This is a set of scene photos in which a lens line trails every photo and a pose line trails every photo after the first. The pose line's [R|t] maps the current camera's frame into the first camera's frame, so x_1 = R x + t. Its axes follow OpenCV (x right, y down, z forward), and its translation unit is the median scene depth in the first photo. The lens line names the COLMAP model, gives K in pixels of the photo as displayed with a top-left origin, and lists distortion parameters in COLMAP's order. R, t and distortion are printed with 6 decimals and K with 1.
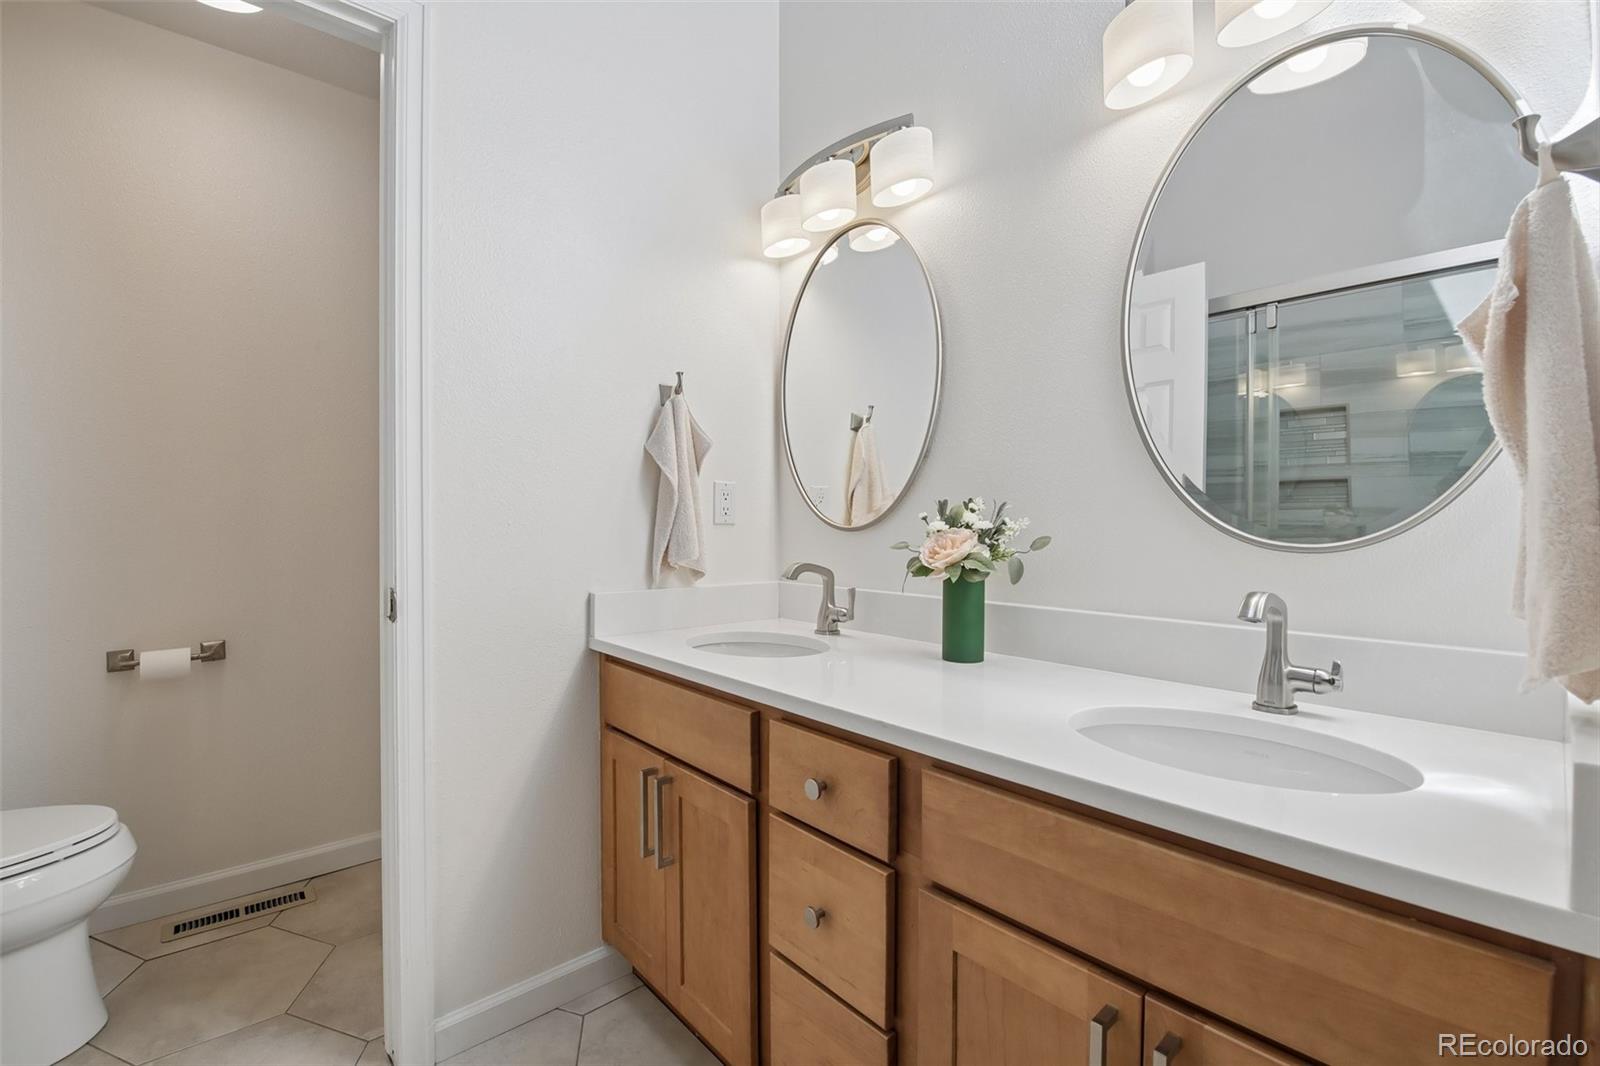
lens RADIAL K [[689.5, 0, 813.8], [0, 689.5, 536.3], [0, 0, 1]] dist [-0.007995, -0.004219]
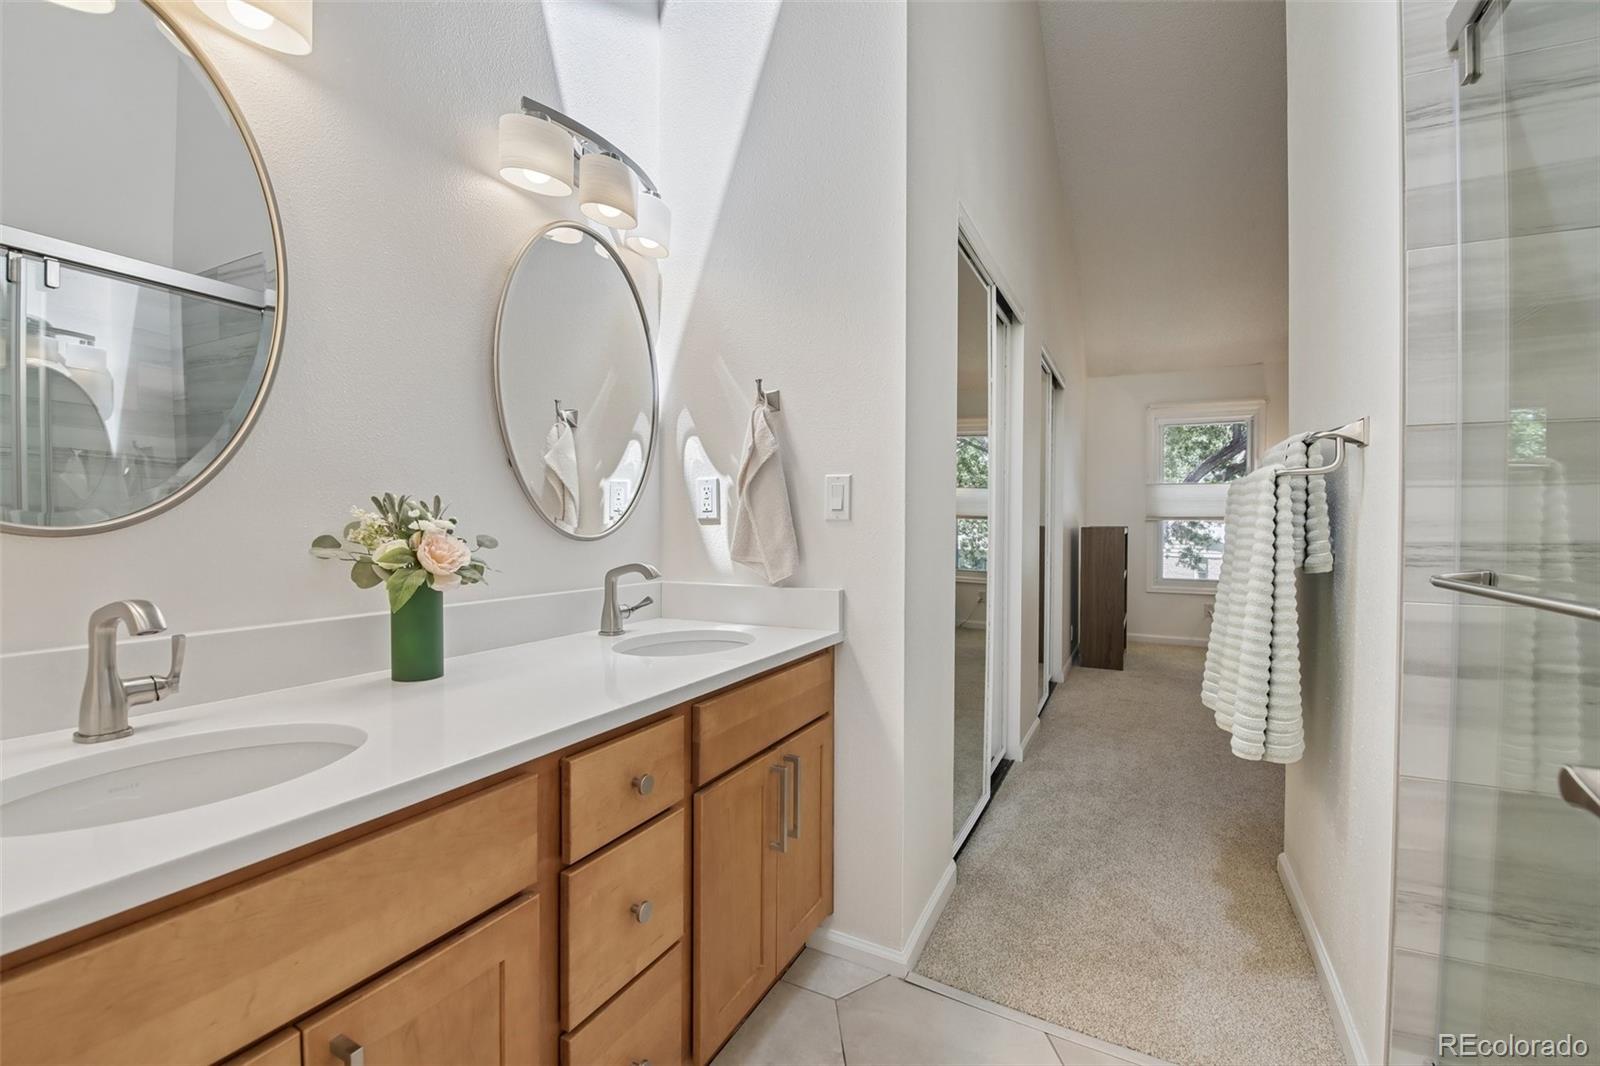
lens RADIAL K [[689.5, 0, 803.5], [0, 689.5, 531.8], [0, 0, 1]] dist [-0.007995, -0.004219]
pose [[-0.372241, -0.010213, 0.928080, -1.890703], [0.010947, 0.999822, 0.015393, -0.038380], [-0.928071, 0.015889, -0.372063, 2.117625]]
